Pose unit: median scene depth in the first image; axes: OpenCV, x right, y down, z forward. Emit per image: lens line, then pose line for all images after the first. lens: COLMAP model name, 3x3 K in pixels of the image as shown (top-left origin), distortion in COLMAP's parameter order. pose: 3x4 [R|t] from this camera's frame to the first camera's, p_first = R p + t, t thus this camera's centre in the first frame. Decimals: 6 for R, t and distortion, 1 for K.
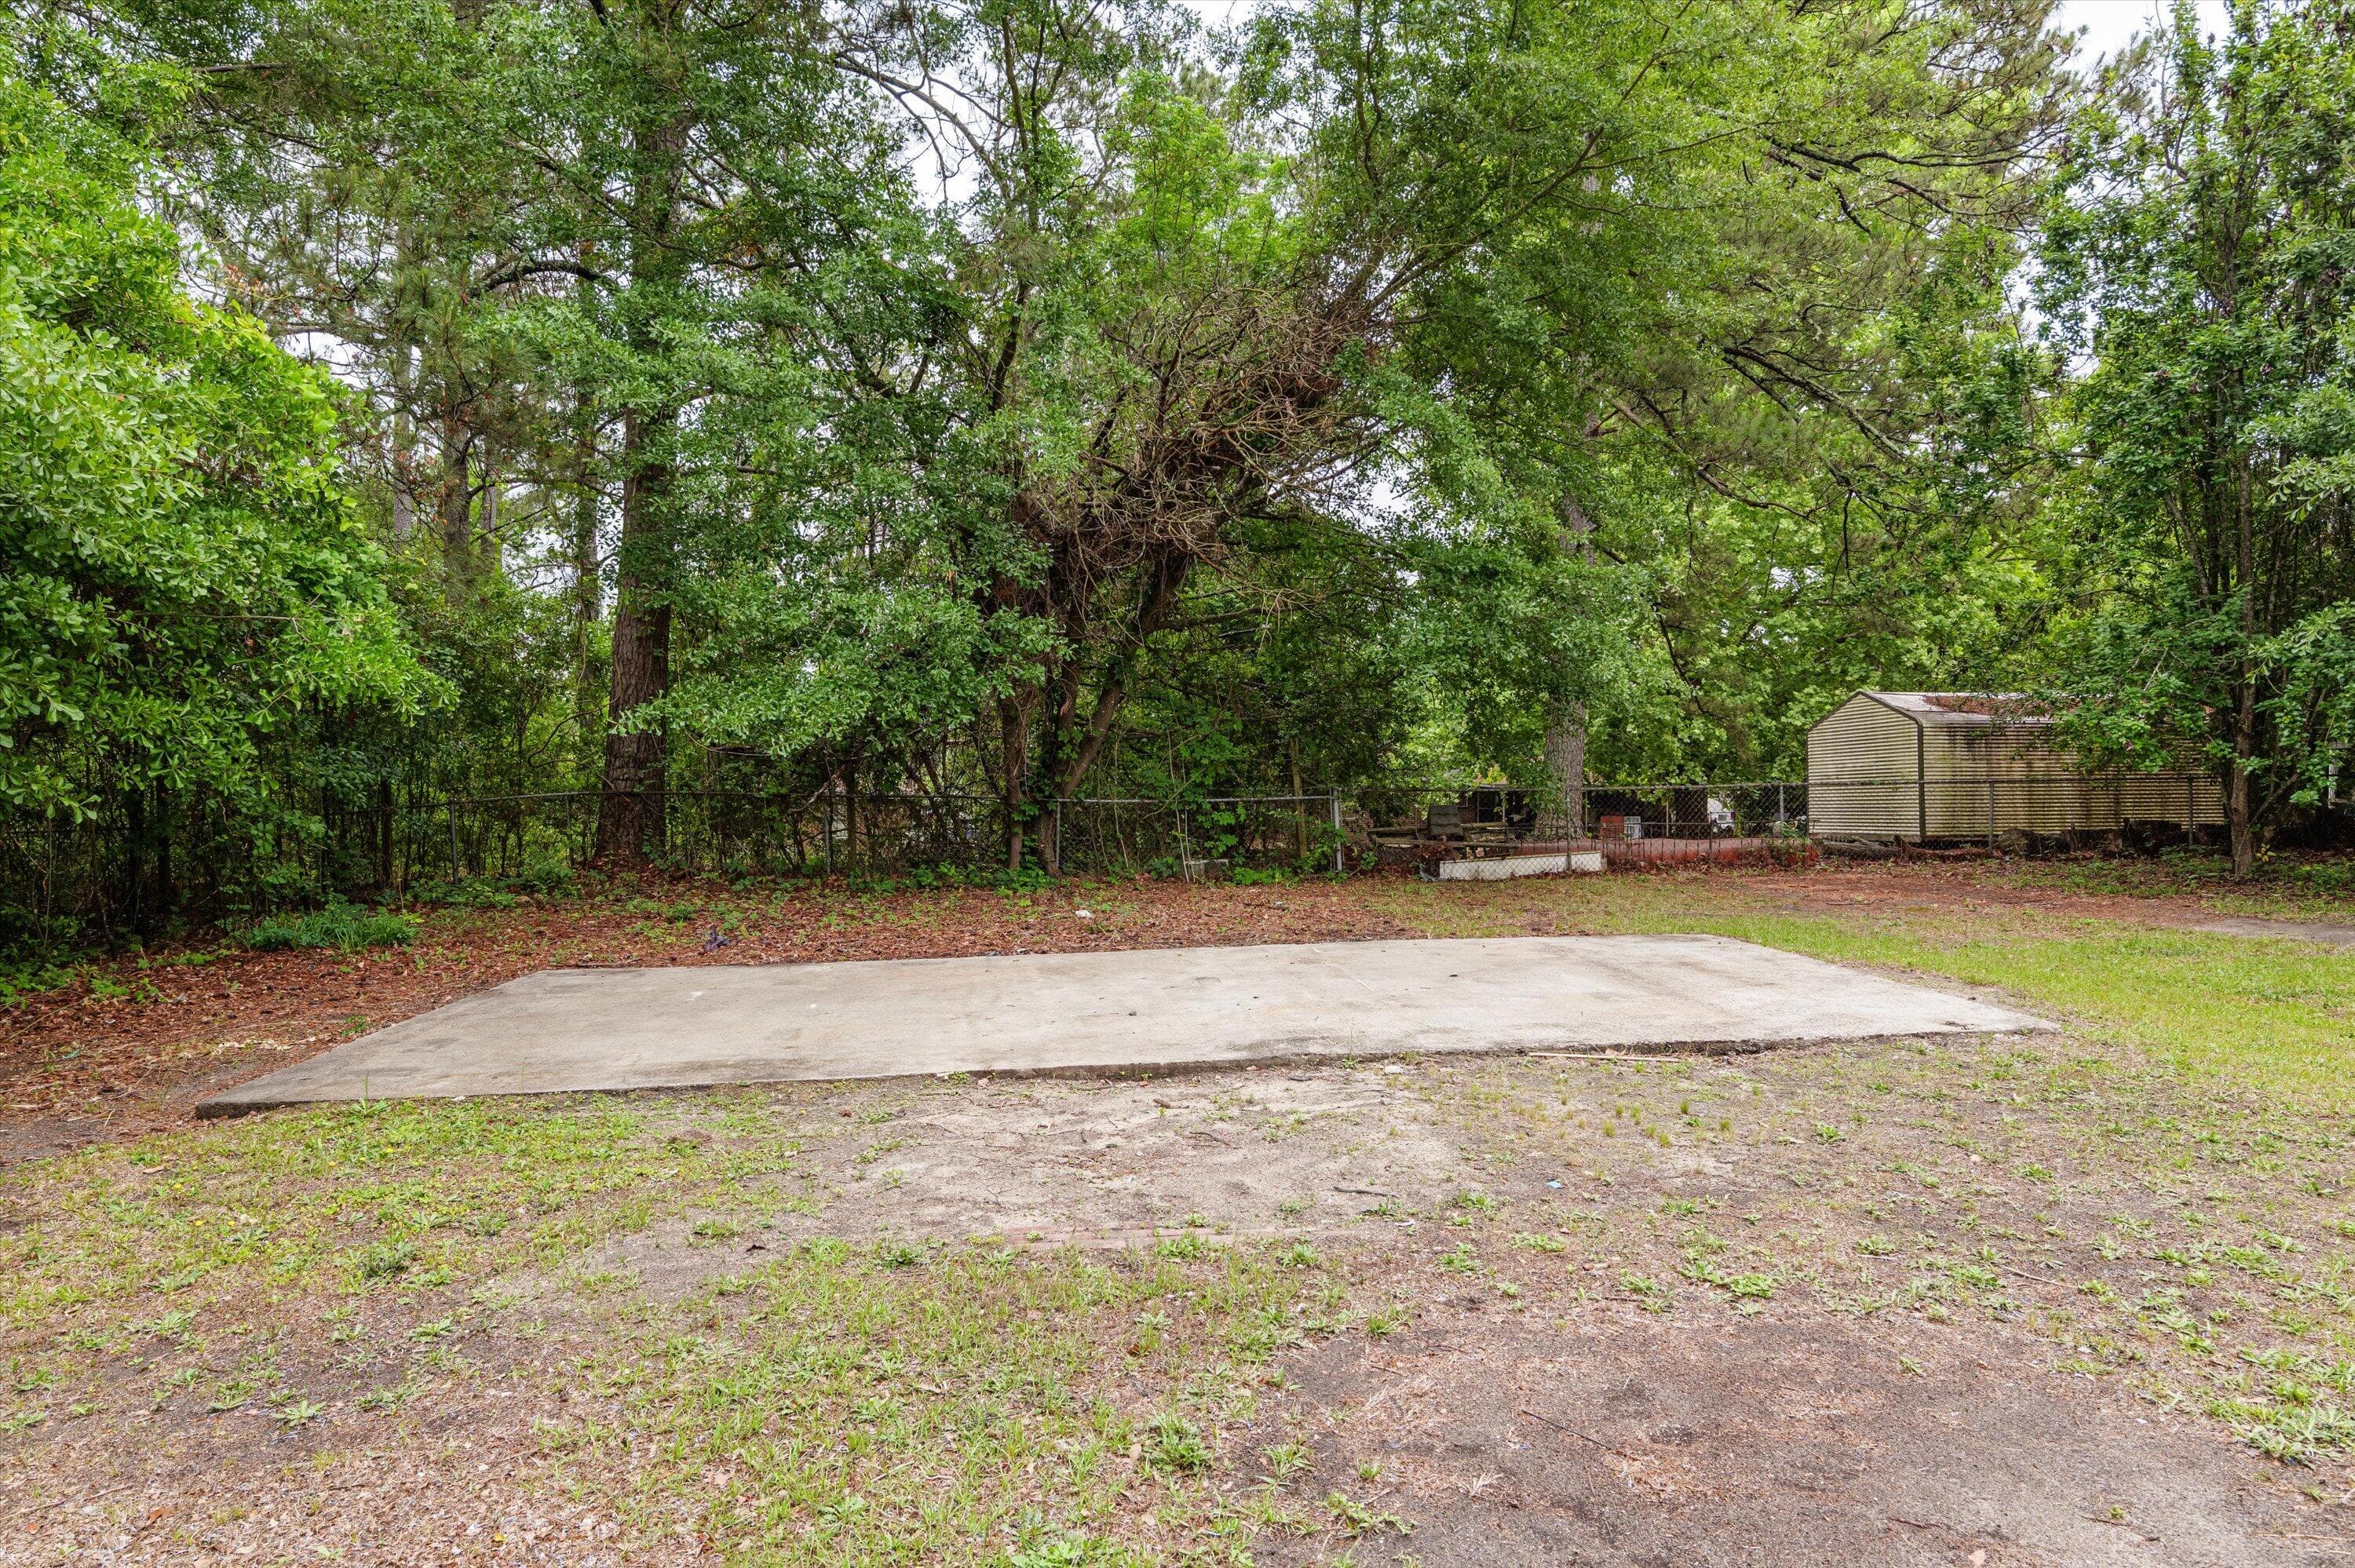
lens RADIAL K [[1780.2, 0, 1177.5], [0, 1780.2, 784.0], [0, 0, 1]] dist [-0.001820, 0.000373]
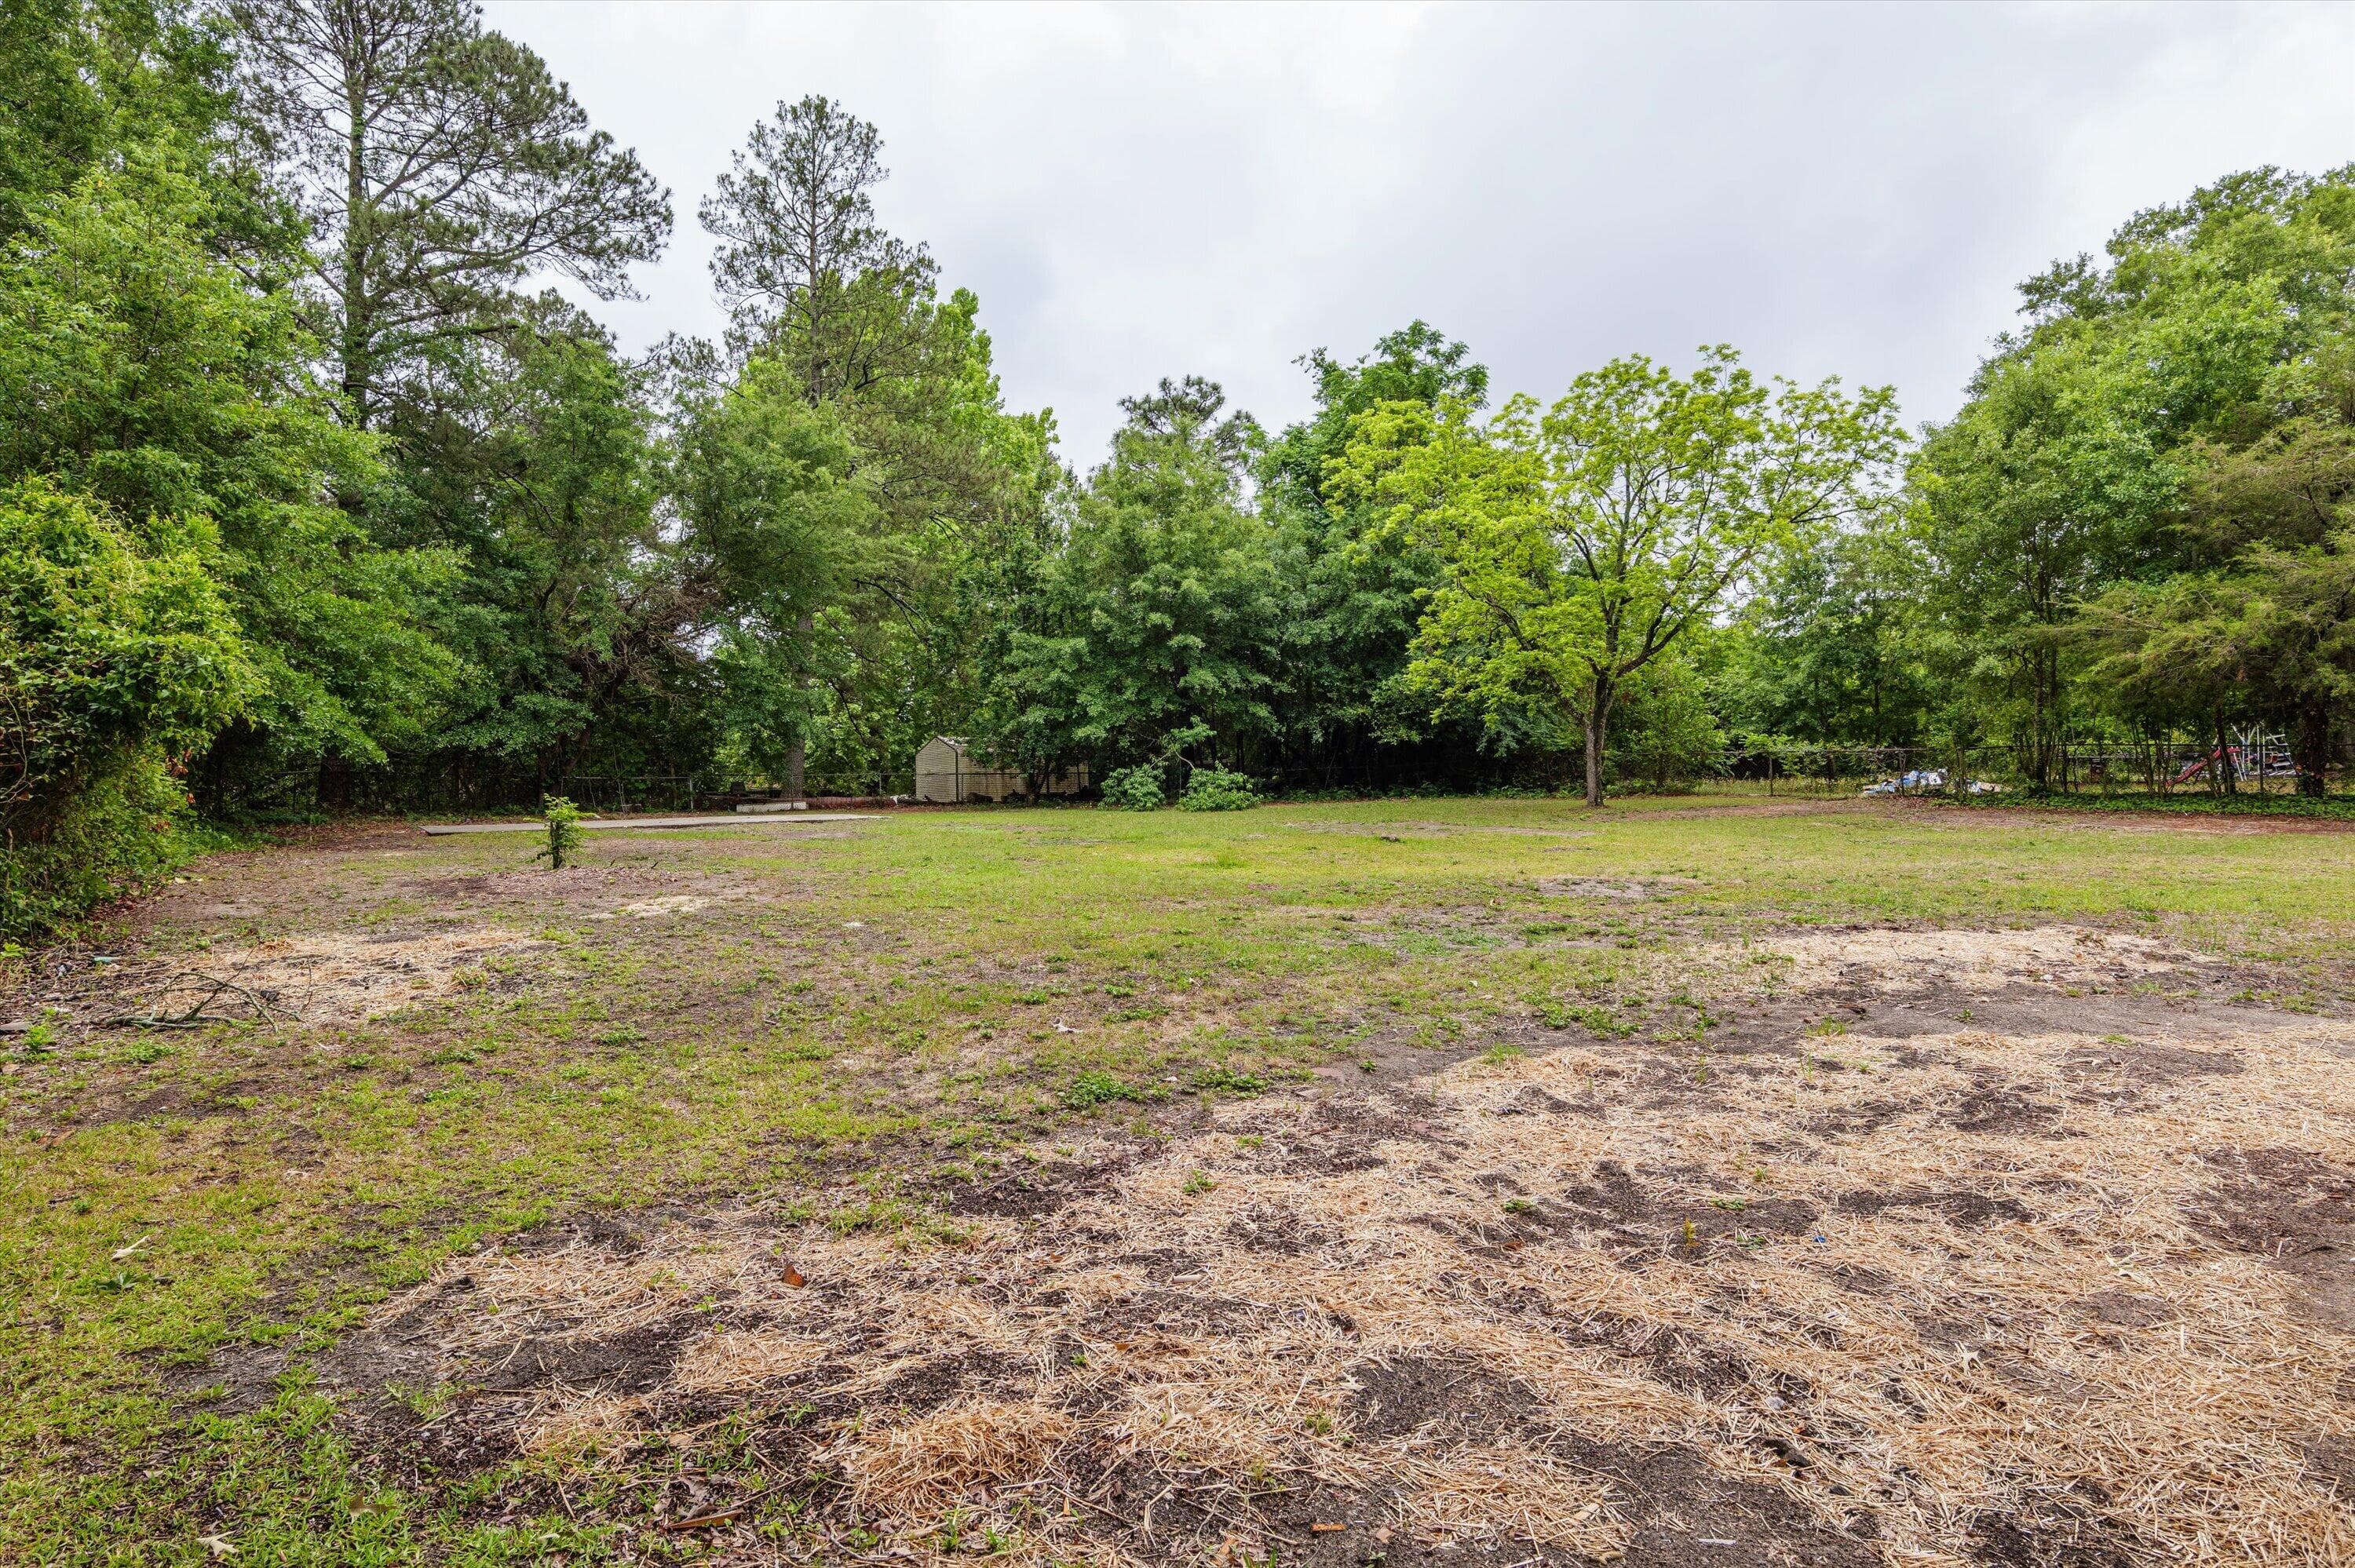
lens RADIAL K [[1210.6, 0, 1177.5], [0, 1210.6, 784.0], [0, 0, 1]] dist [-0.002742, -0.000373]
pose [[0.881198, 0.004847, 0.472722, -0.087188], [-0.000651, 0.999959, -0.009038, 0.026650], [-0.472746, 0.007657, 0.881165, -0.632740]]
